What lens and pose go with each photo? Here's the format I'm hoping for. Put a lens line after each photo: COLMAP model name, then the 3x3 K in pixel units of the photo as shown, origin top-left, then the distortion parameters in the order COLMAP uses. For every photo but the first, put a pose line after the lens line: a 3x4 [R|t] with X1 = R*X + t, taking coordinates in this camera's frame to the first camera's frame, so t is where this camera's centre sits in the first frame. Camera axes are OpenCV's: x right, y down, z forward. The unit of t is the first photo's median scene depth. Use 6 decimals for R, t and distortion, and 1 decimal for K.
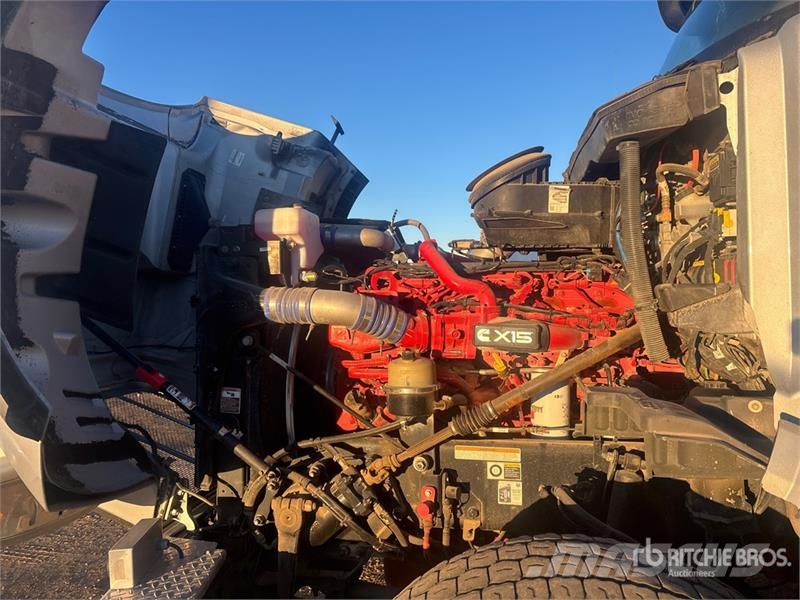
lens RADIAL K [[602.7, 0, 395.4], [0, 602.7, 297.0], [0, 0, 1]] dist [0.045757, -0.041683]
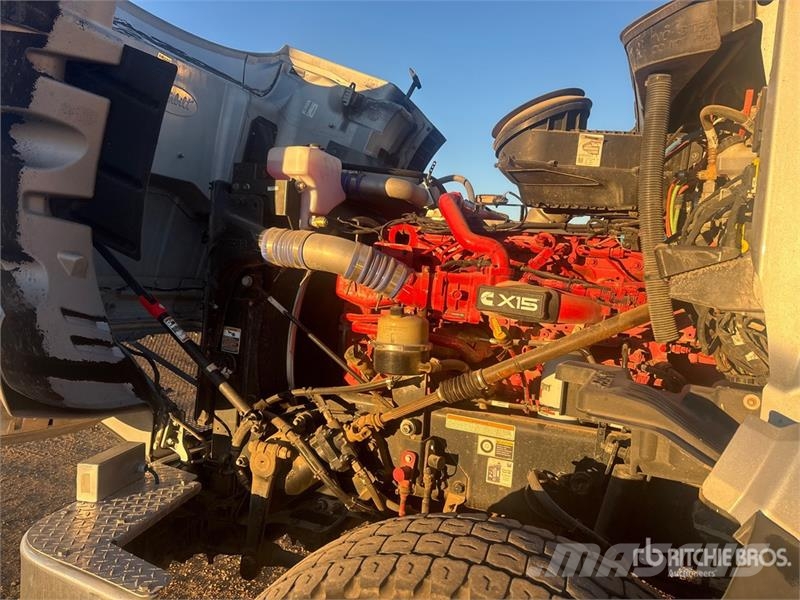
lens RADIAL K [[602.7, 0, 401.4], [0, 602.7, 307.7], [0, 0, 1]] dist [0.045757, -0.041683]
pose [[0.976499, 0.099378, -0.191243, 0.195756], [-0.088843, 0.994057, 0.062917, 0.032133], [0.196359, -0.044448, 0.979524, 0.087716]]
